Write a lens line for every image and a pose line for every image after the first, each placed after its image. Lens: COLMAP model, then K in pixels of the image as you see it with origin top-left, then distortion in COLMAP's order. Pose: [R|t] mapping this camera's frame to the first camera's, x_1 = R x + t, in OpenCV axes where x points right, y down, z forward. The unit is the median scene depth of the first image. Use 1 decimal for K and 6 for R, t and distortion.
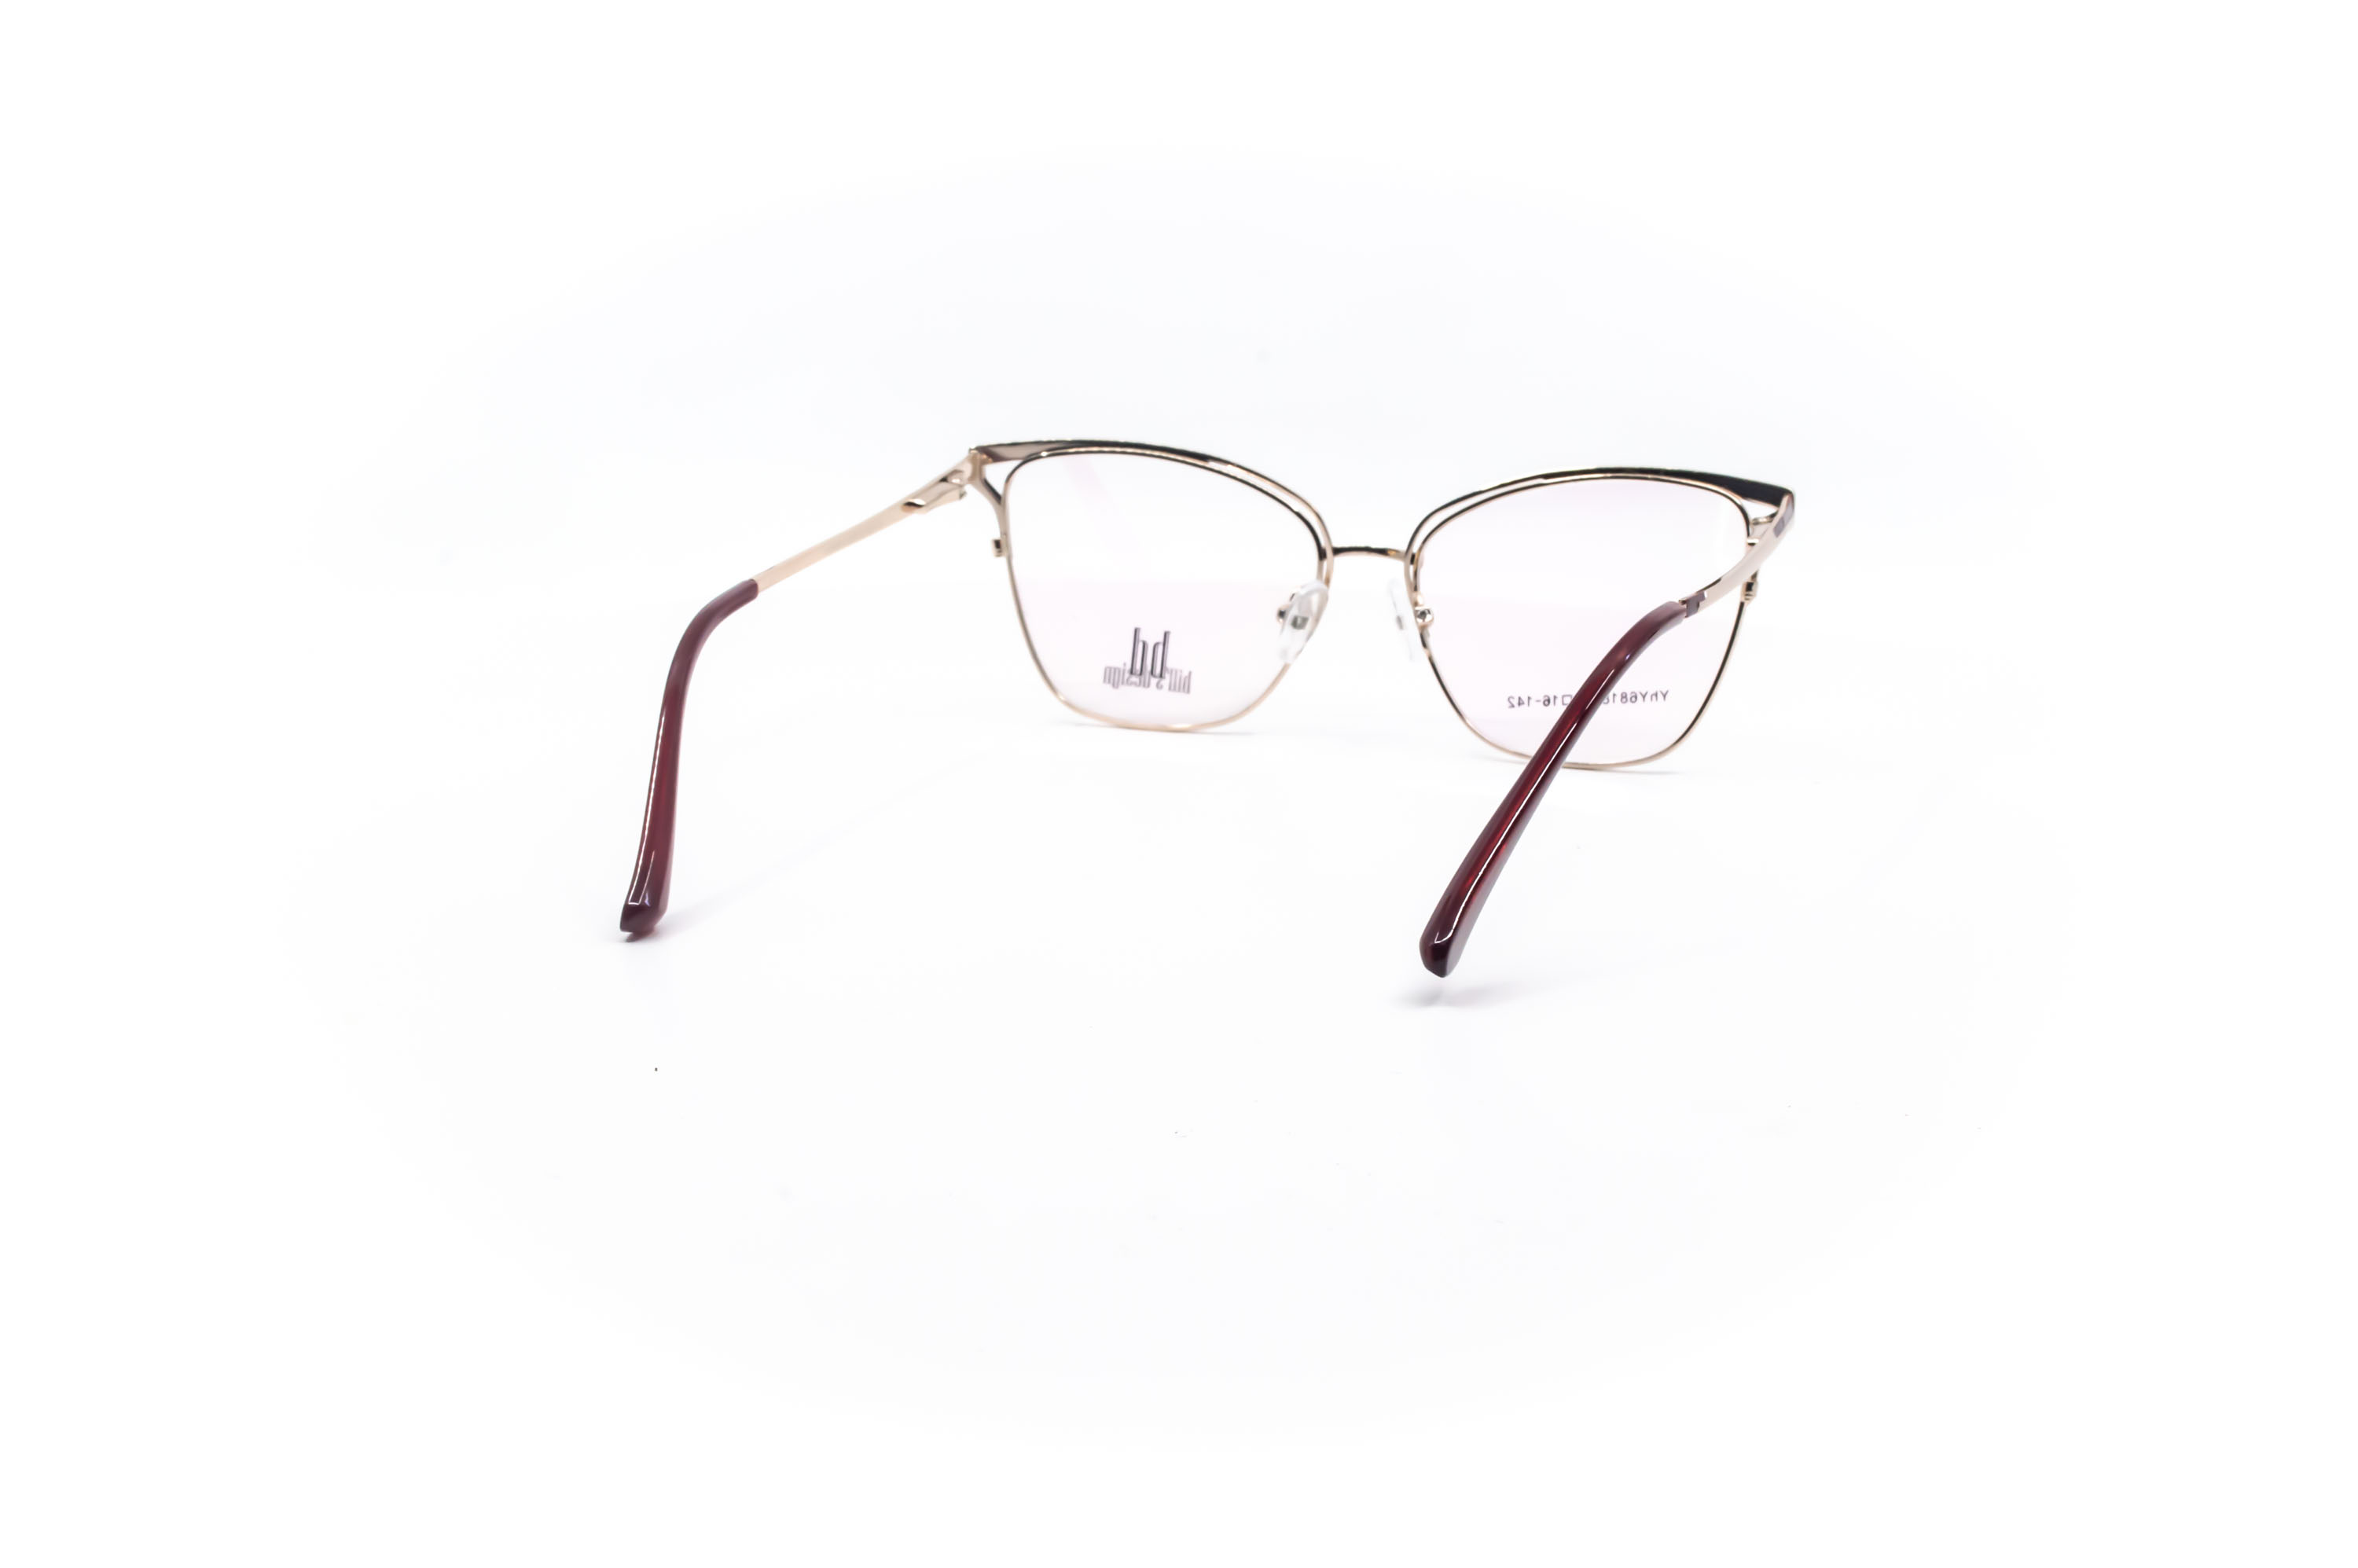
lens RADIAL K [[3087.3, 0, 1179.2], [0, 3087.3, 785.1], [0, 0, 1]] dist [-0.036974, 0.000000]
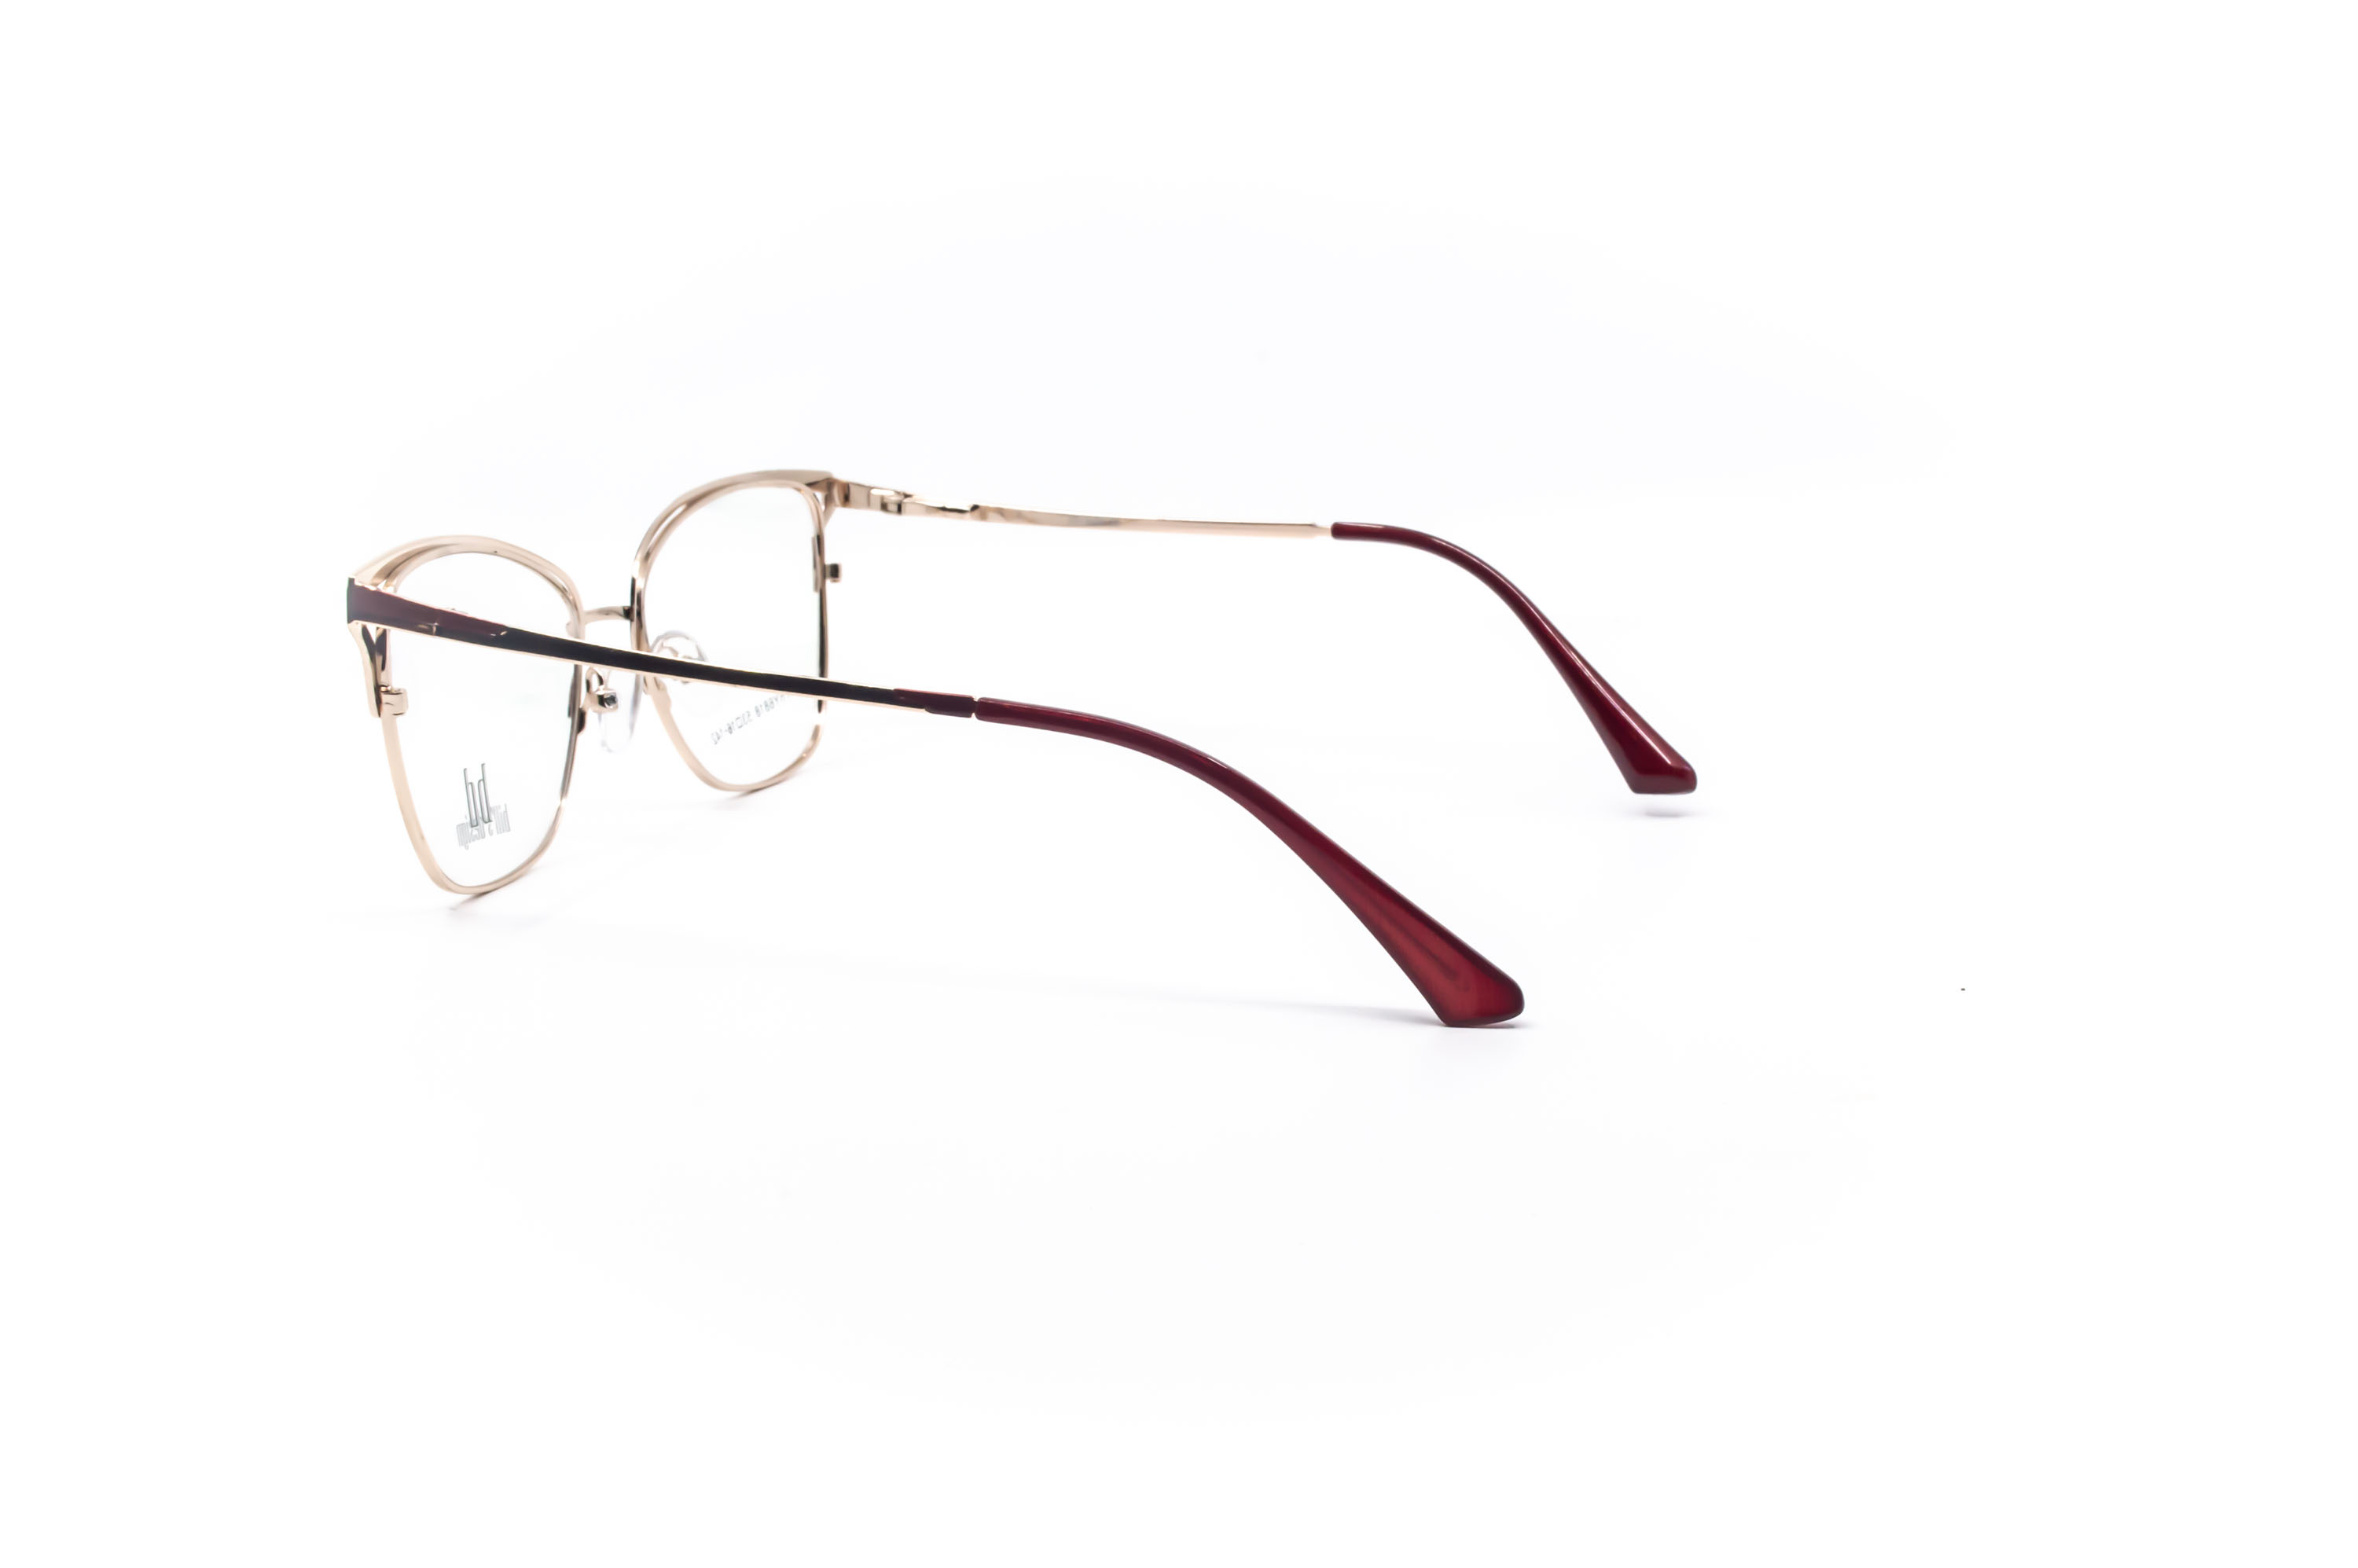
lens RADIAL K [[3087.3, 0, 1178.5], [0, 3087.3, 777.2], [0, 0, 1]] dist [-0.036974, 0.000000]
pose [[-0.013674, -0.205133, 0.978639, -0.812040], [0.215552, 0.955113, 0.203214, -0.174548], [-0.976397, 0.213726, 0.031156, 0.816992]]
